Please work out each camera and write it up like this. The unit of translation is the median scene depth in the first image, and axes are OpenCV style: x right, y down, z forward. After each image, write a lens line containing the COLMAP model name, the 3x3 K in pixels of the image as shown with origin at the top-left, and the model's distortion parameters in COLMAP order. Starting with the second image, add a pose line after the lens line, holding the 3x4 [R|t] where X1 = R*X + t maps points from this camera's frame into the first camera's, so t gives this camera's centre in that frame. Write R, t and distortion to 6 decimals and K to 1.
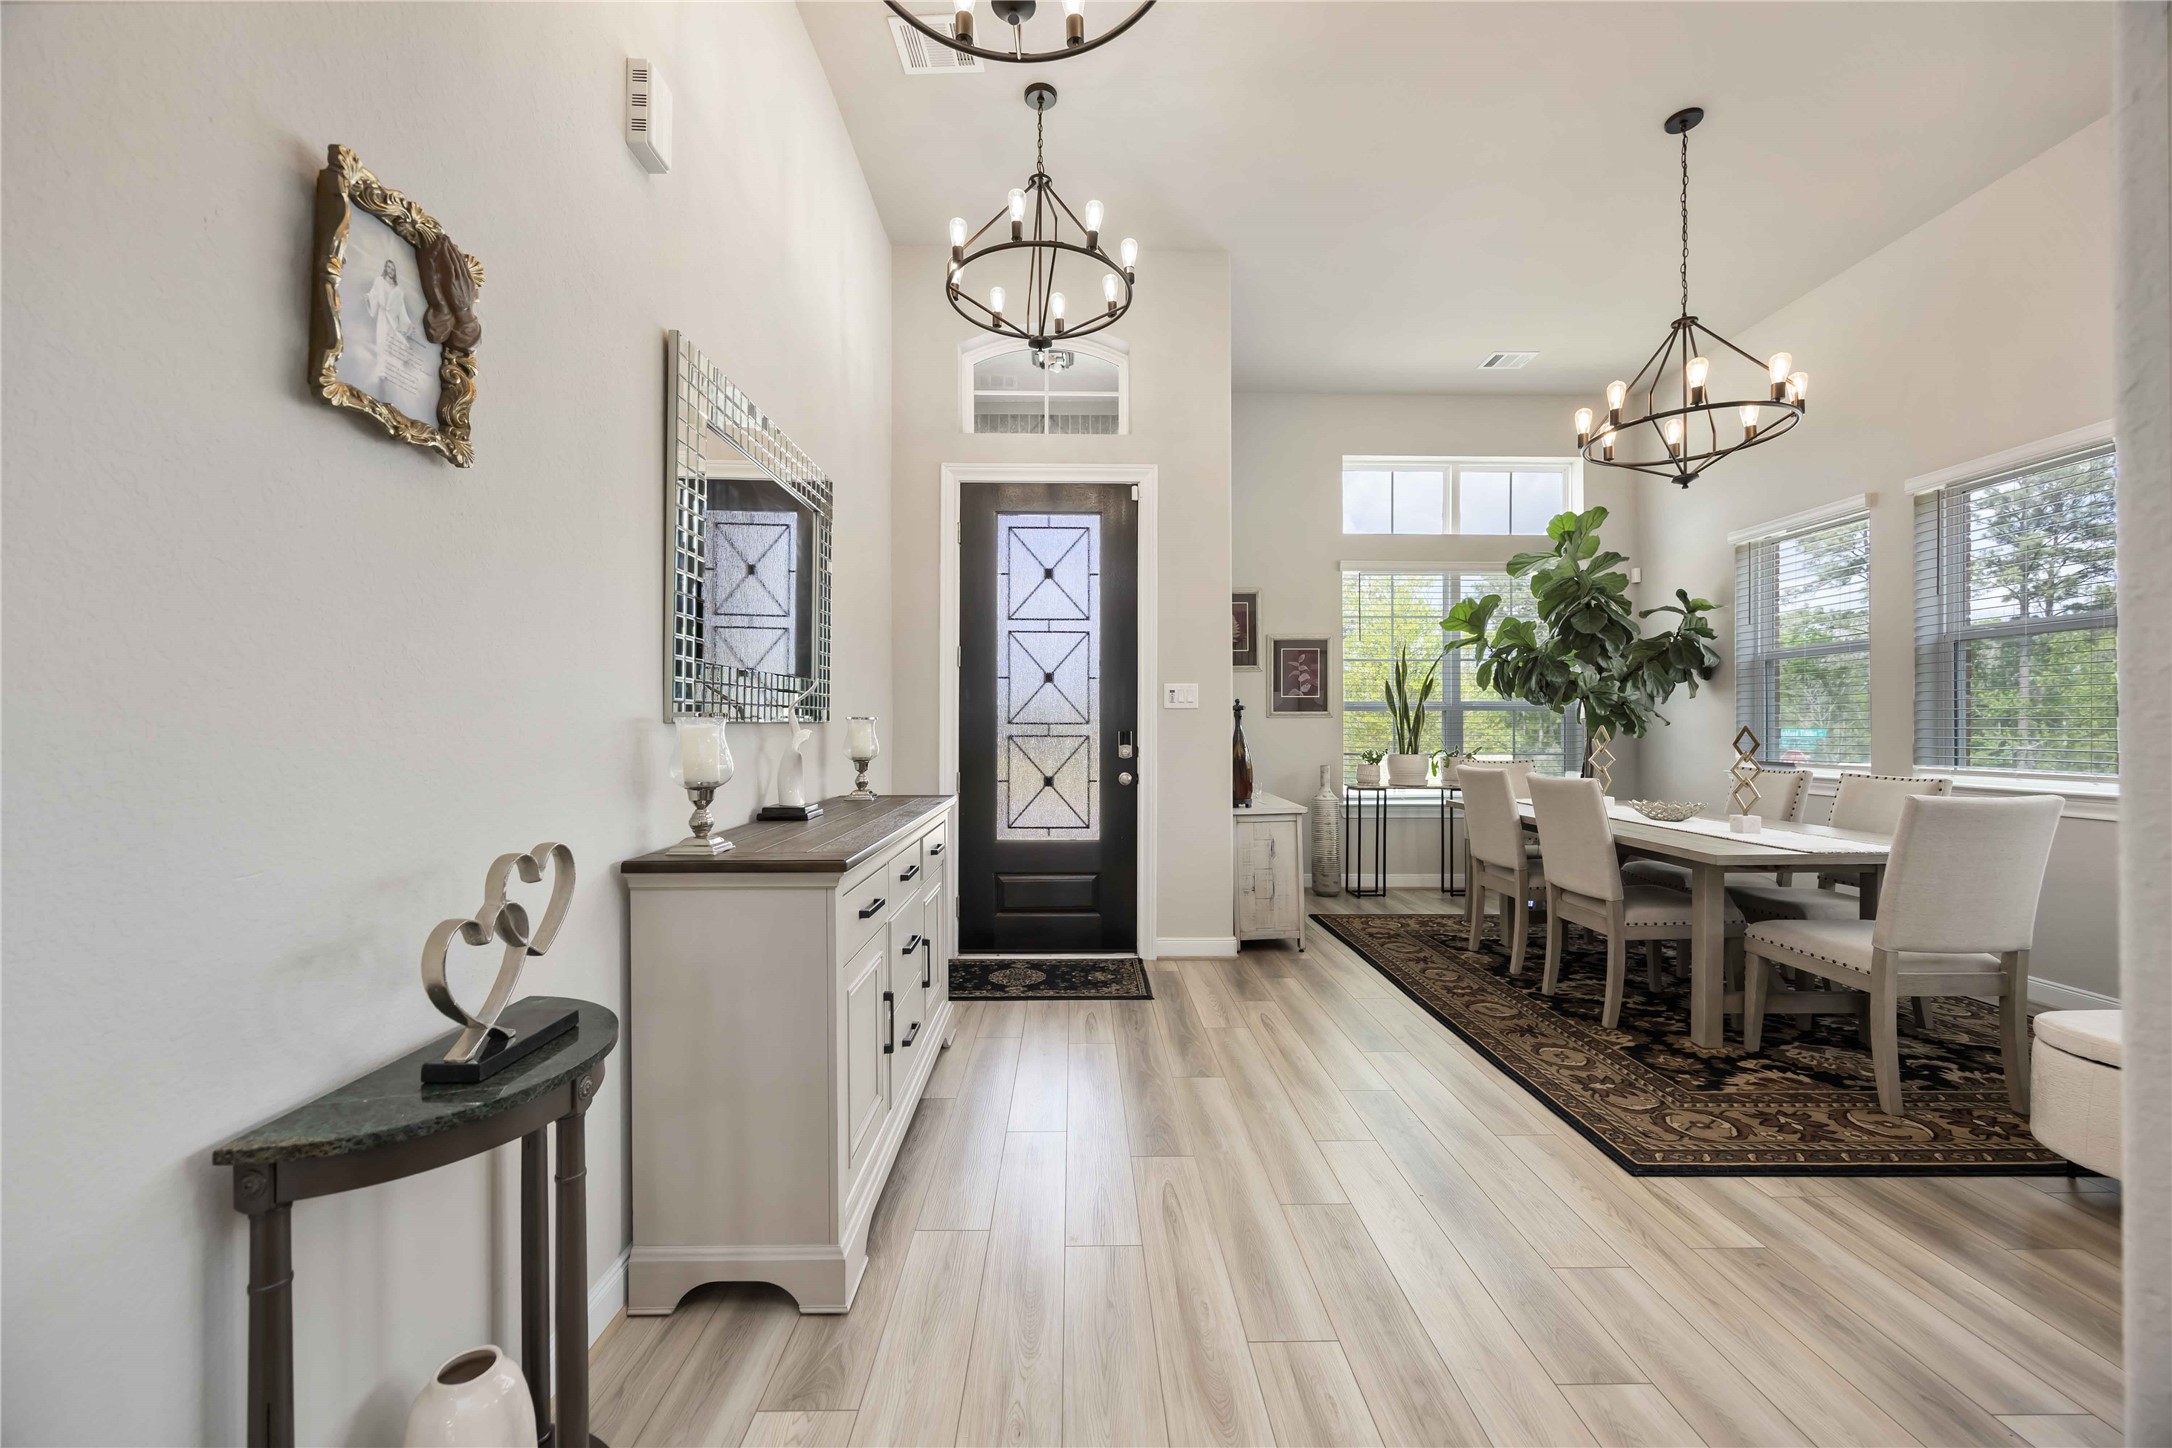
lens RADIAL K [[829.2, 0, 1079.3], [0, 829.2, 726.1], [0, 0, 1]] dist [-0.001694, -0.000079]
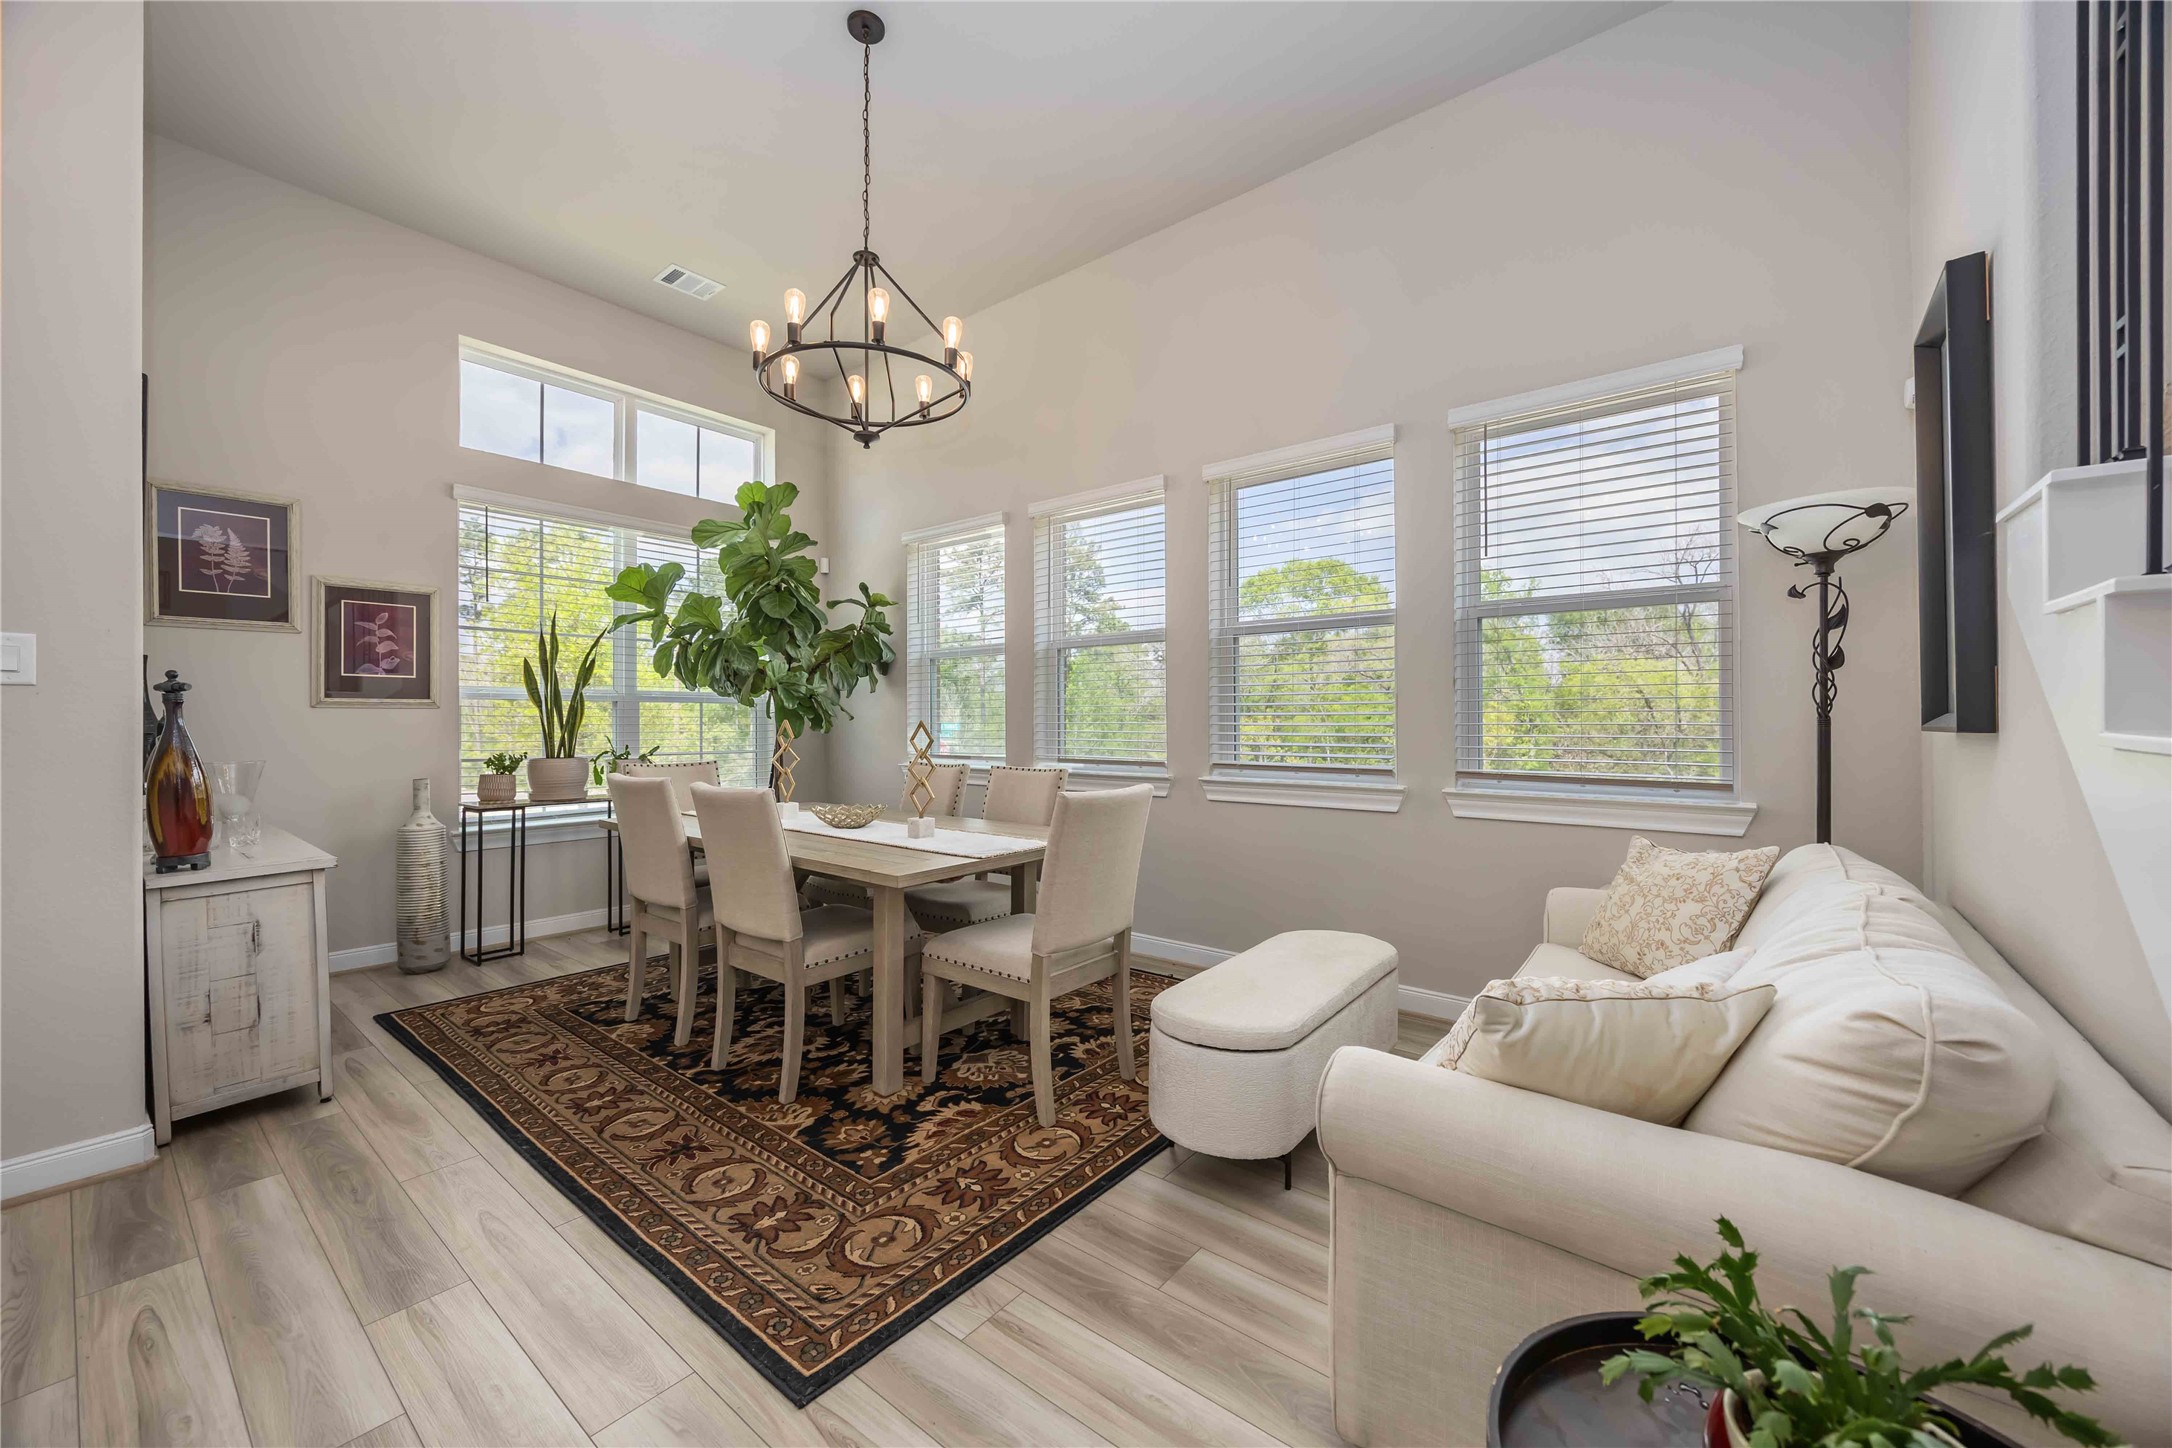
lens RADIAL K [[829.2, 0, 1083.8], [0, 829.2, 723.7], [0, 0, 1]] dist [-0.001694, -0.000079]
pose [[0.631863, -0.002431, 0.775076, 0.171131], [-0.000498, 0.999994, 0.003542, -0.000265], [-0.775080, -0.002624, 0.631858, 0.232954]]
